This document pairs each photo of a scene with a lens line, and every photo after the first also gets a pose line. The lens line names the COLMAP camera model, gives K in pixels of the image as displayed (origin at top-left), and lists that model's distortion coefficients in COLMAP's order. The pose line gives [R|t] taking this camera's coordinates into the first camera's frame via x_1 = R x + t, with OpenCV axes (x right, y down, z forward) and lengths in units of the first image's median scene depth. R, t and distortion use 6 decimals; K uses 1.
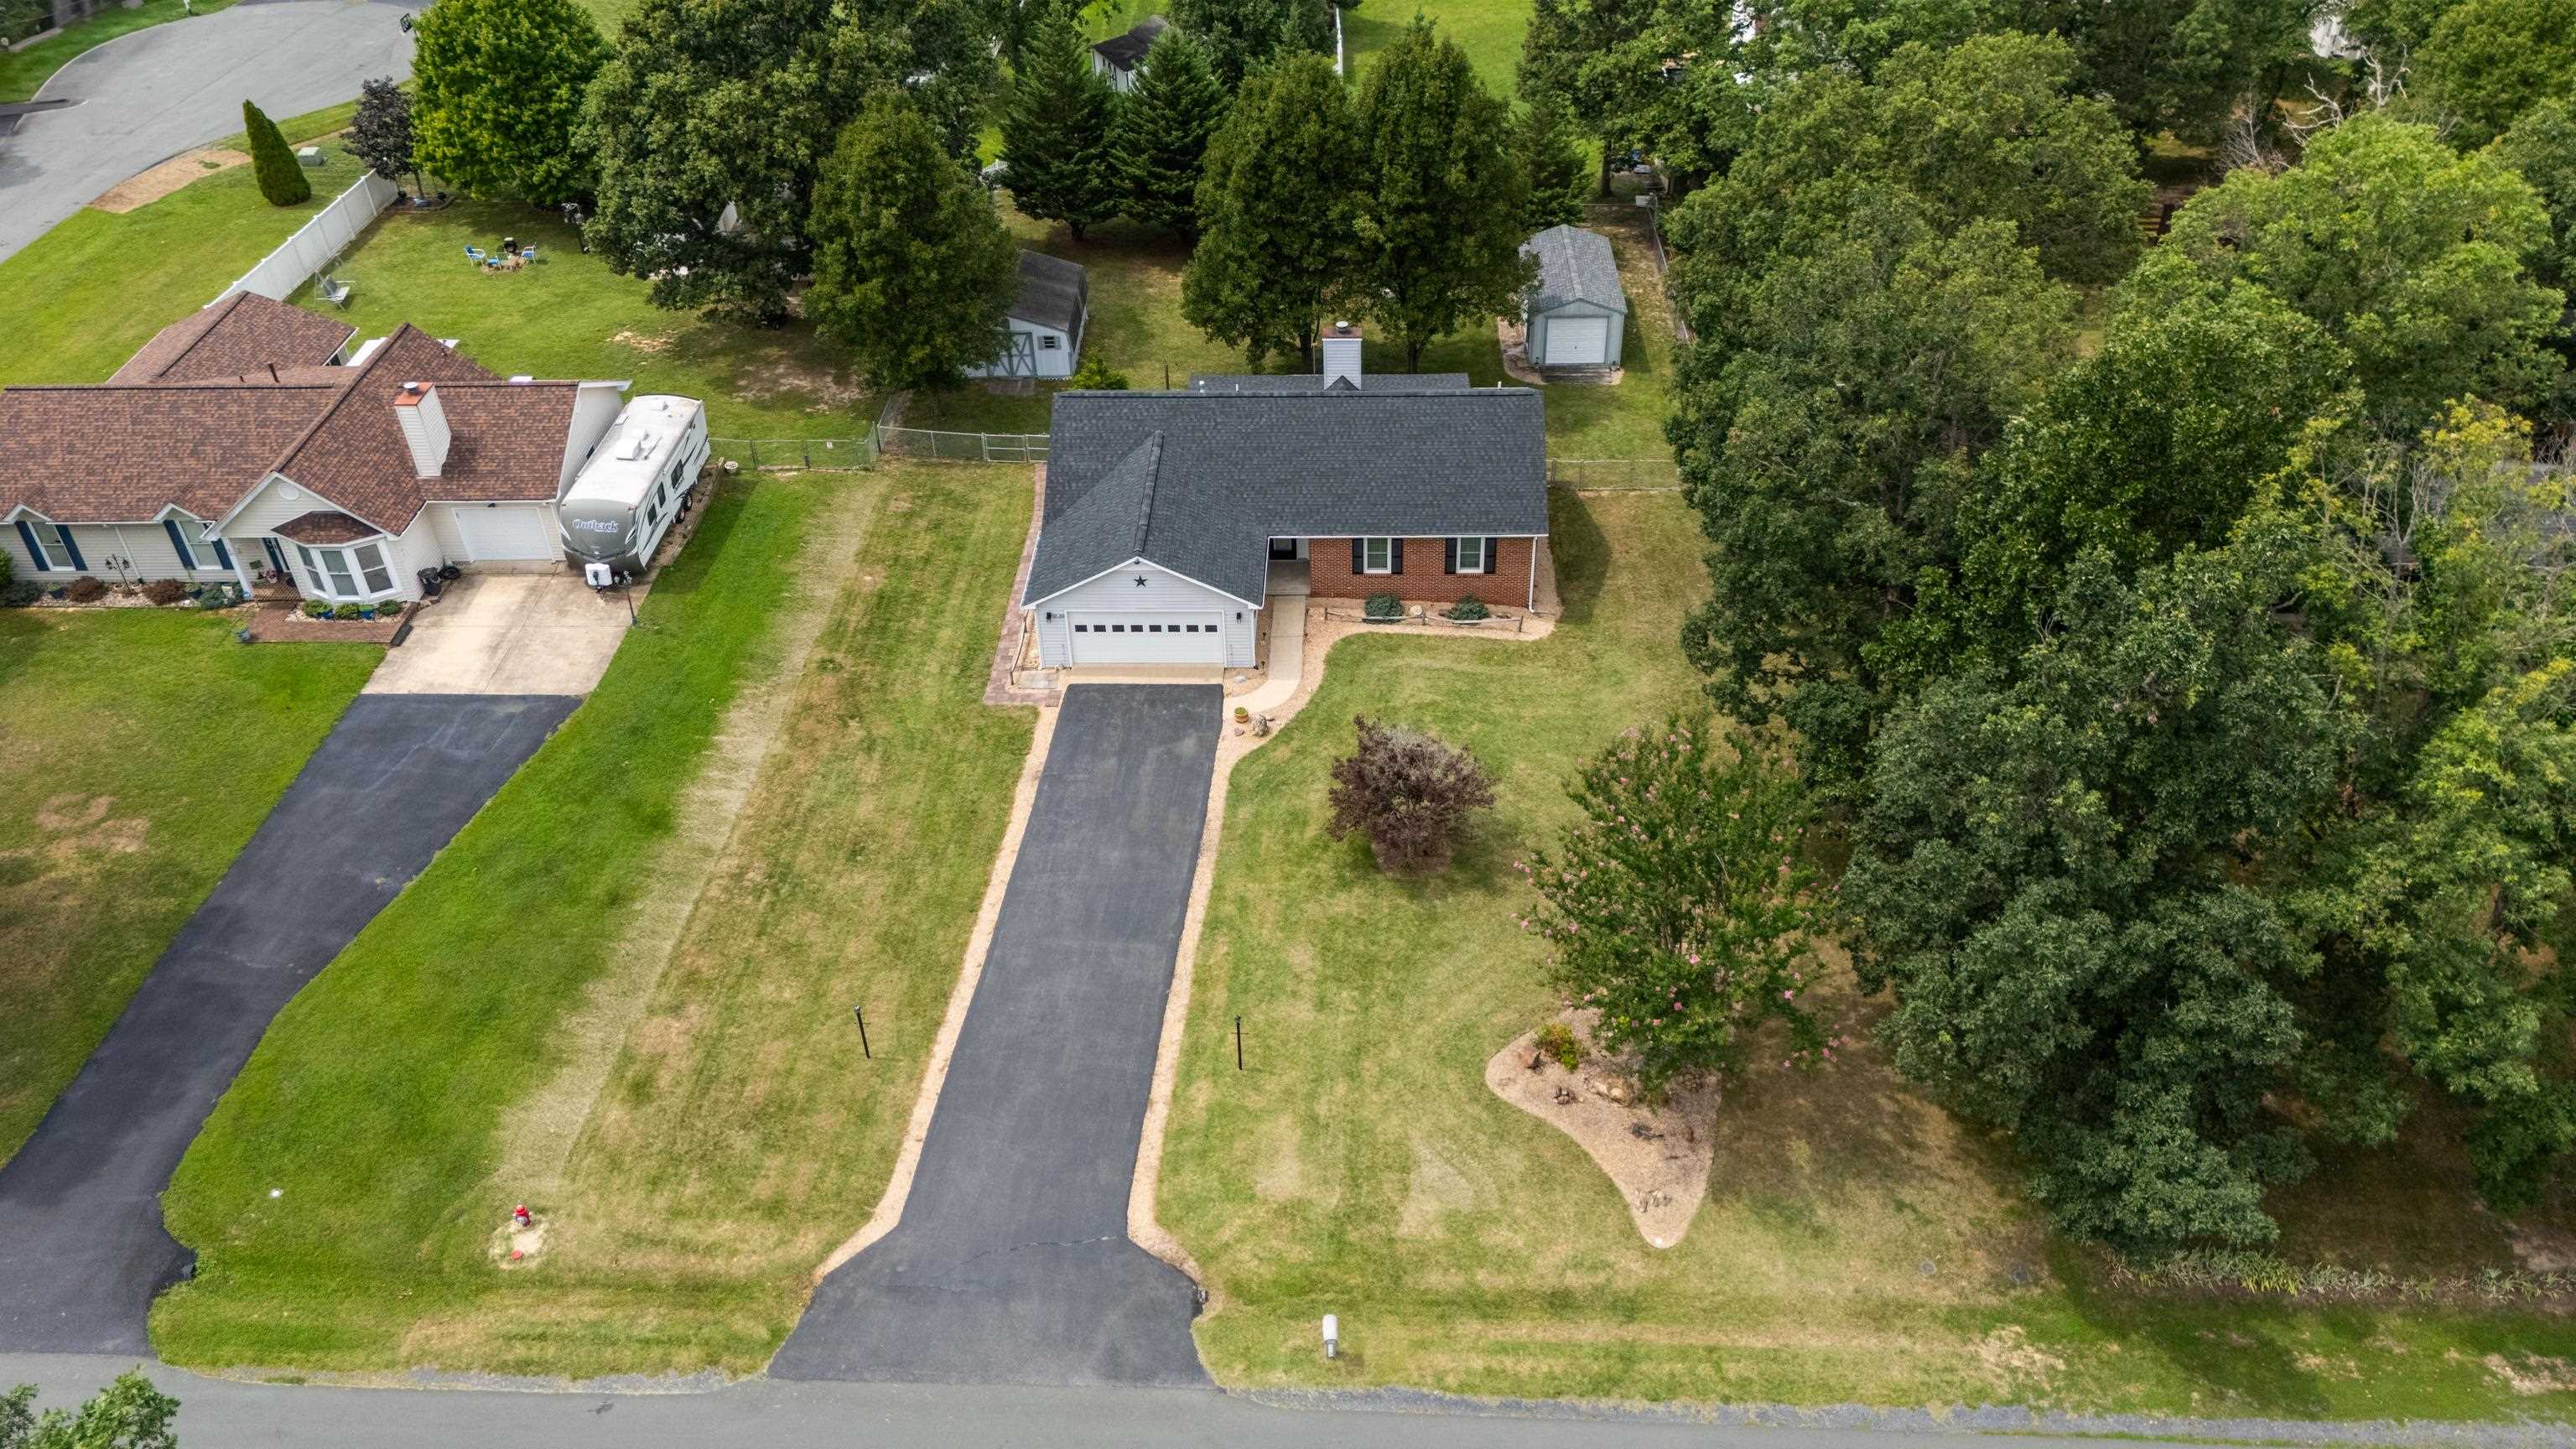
lens RADIAL K [[1897.3, 0, 1288.0], [0, 1897.3, 724.5], [0, 0, 1]] dist [0.081627, -0.087703]
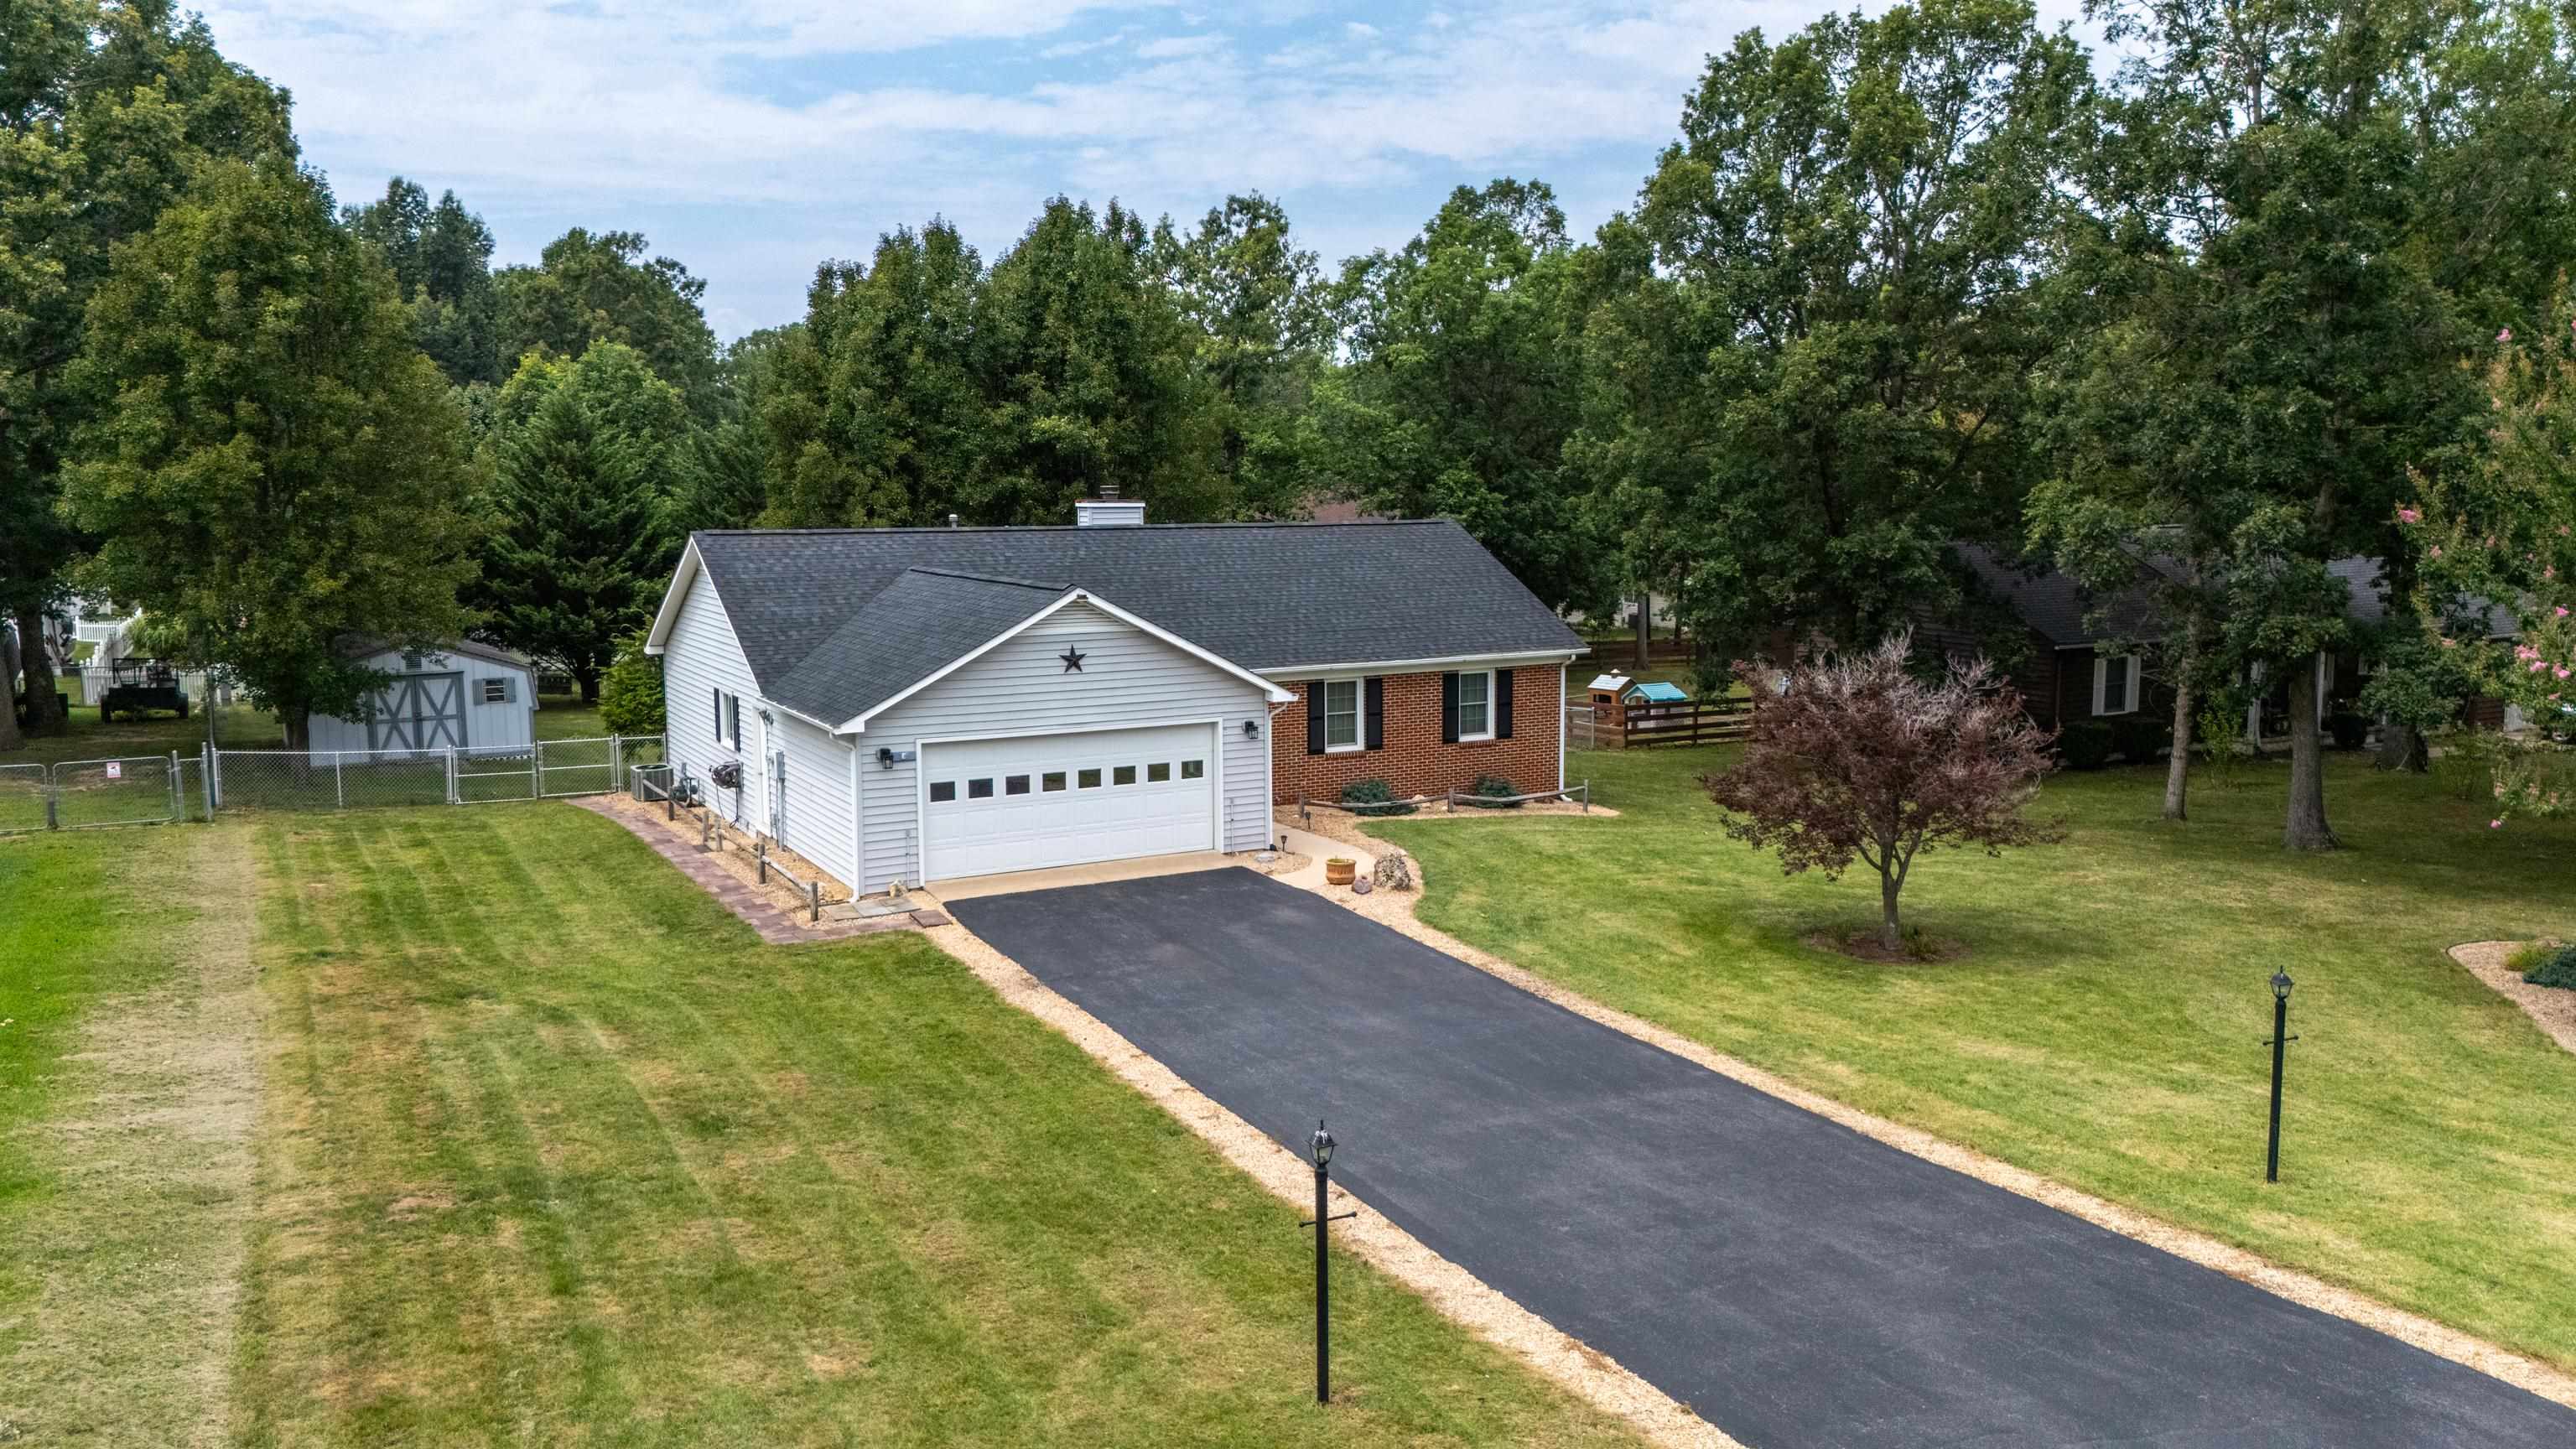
lens RADIAL K [[1897.3, 0, 1288.0], [0, 1897.3, 724.5], [0, 0, 1]] dist [0.081627, -0.087703]
pose [[0.858937, -0.048685, 0.509762, -0.279094], [0.299321, 0.855438, -0.422650, 0.162544], [-0.415493, 0.515613, 0.749339, 0.609494]]
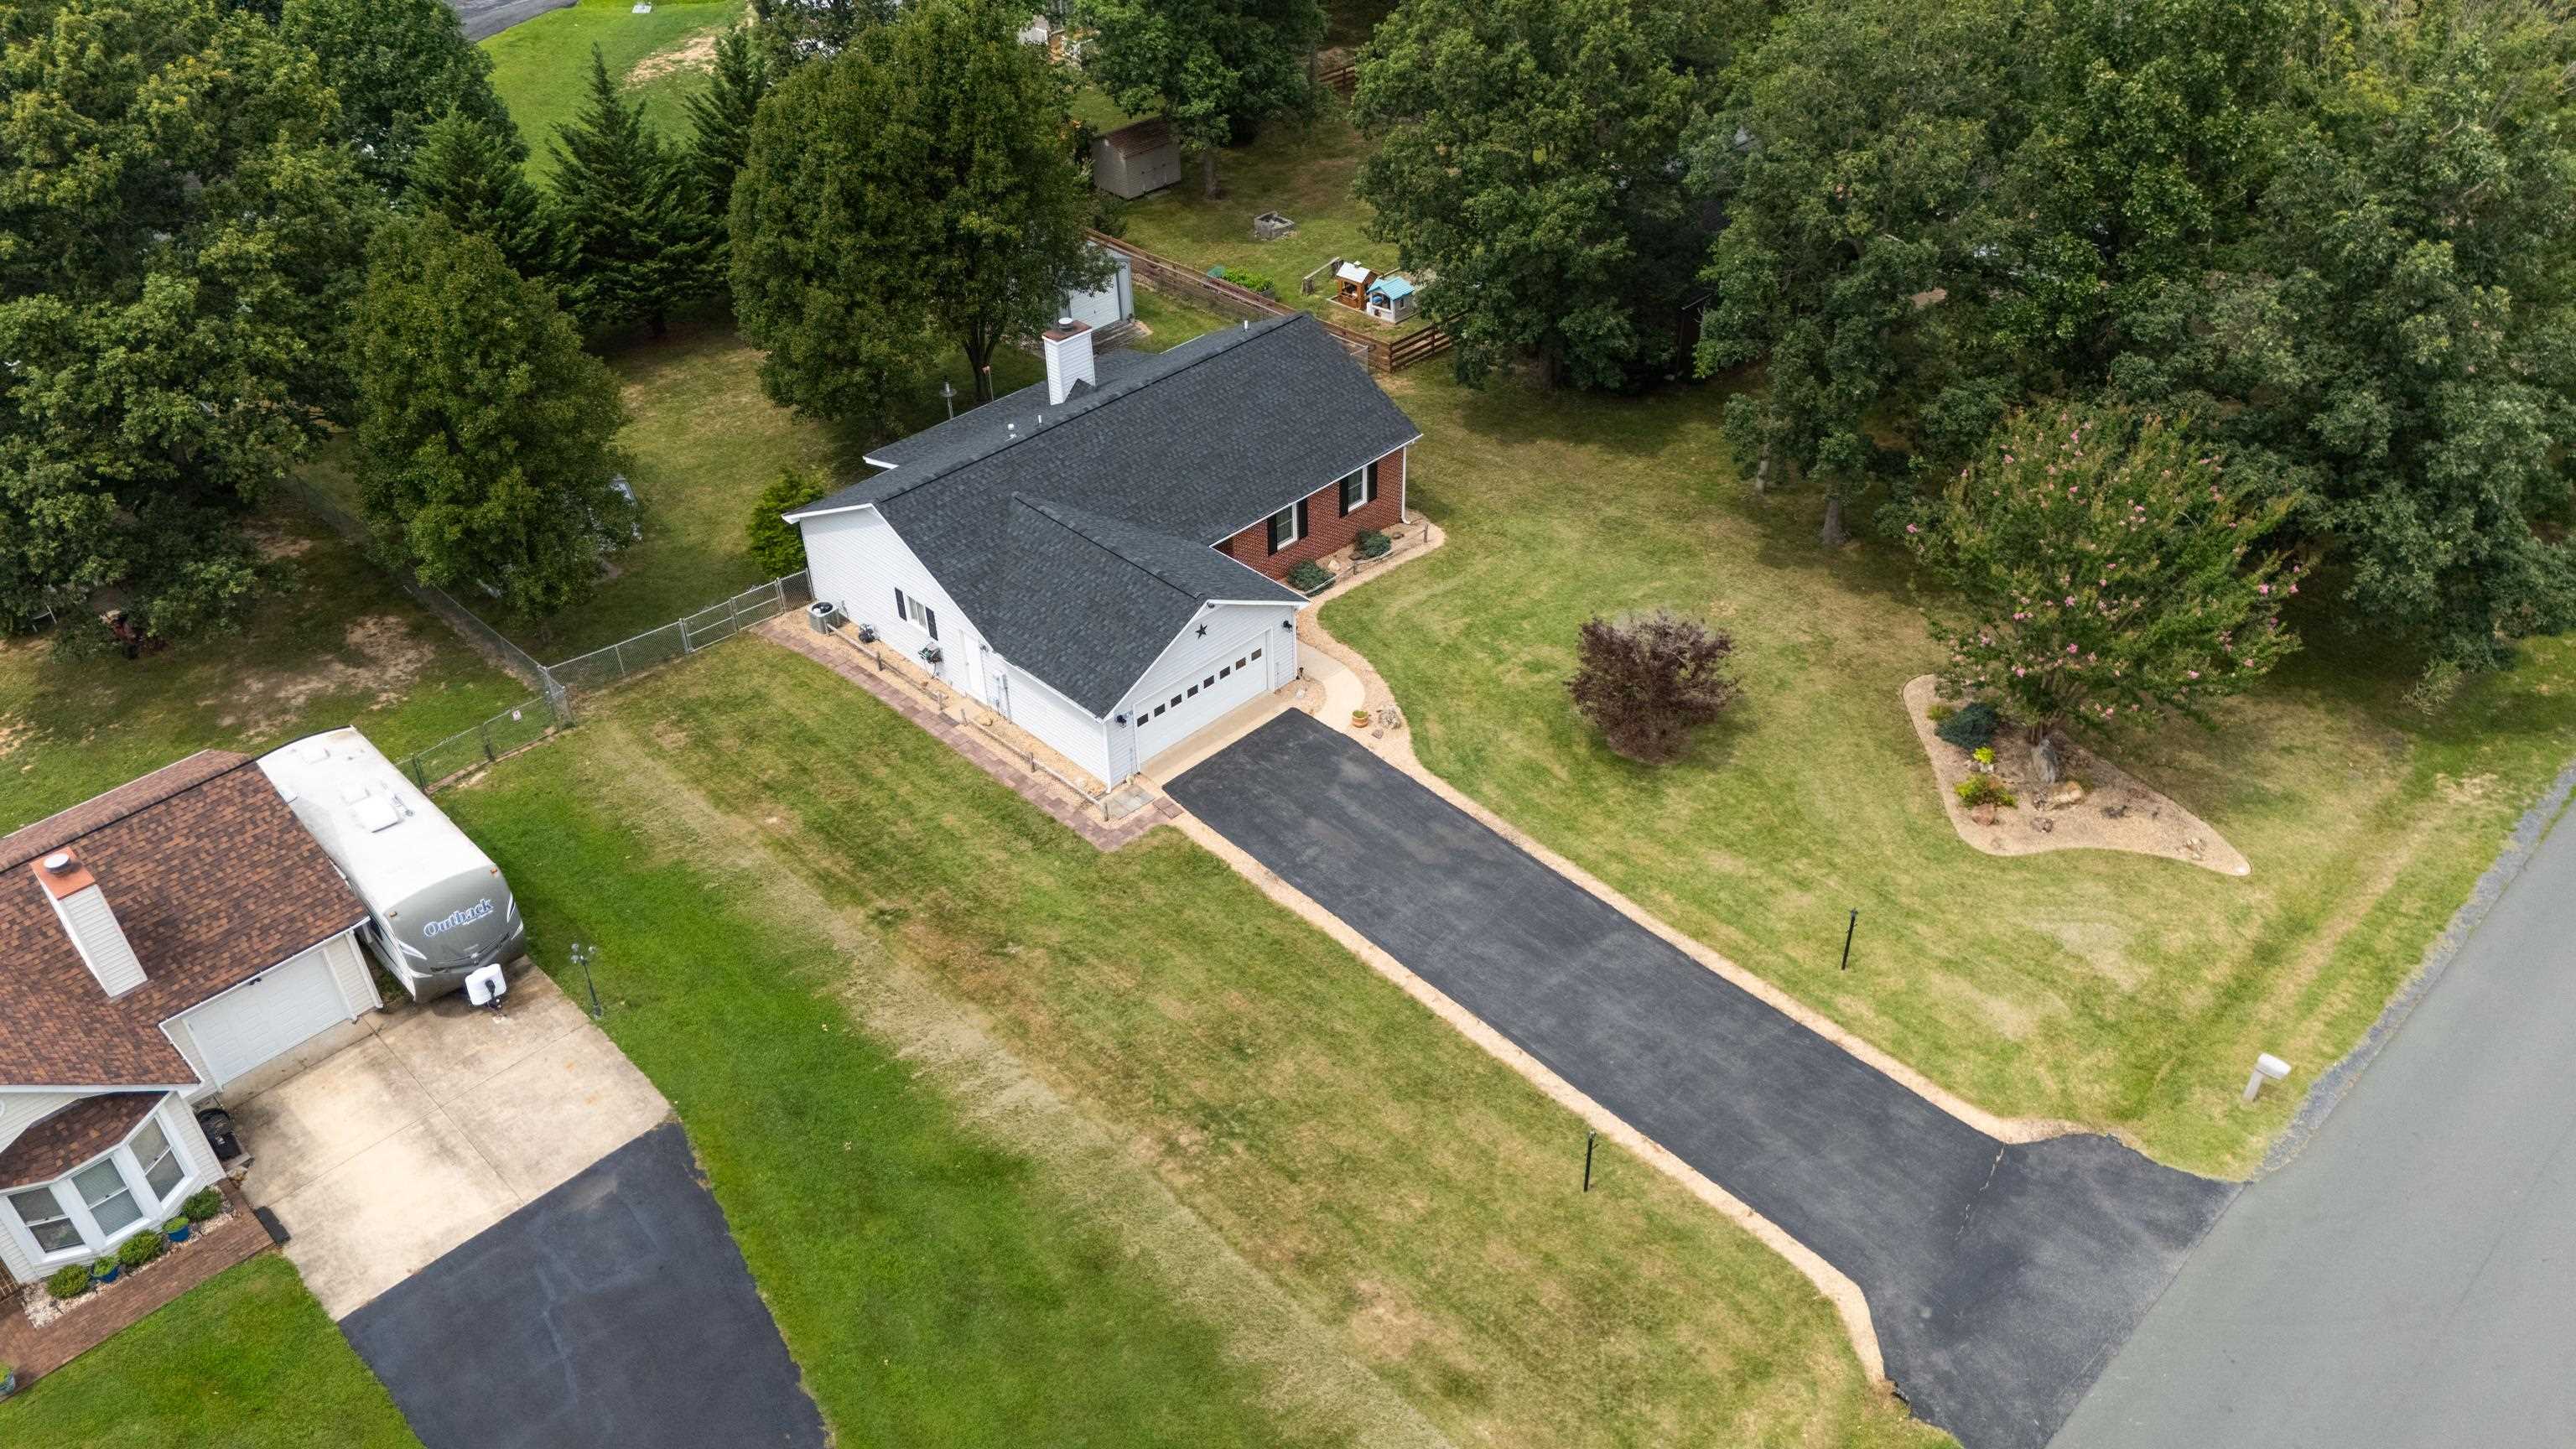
lens RADIAL K [[1881.7, 0, 1291.1], [0, 1881.7, 733.8], [0, 0, 1]] dist [0.091536, -0.107200]
pose [[0.684864, -0.431737, 0.586996, -0.552665], [0.444225, 0.885940, 0.133321, -0.127138], [-0.577603, 0.169452, 0.798537, 0.318270]]
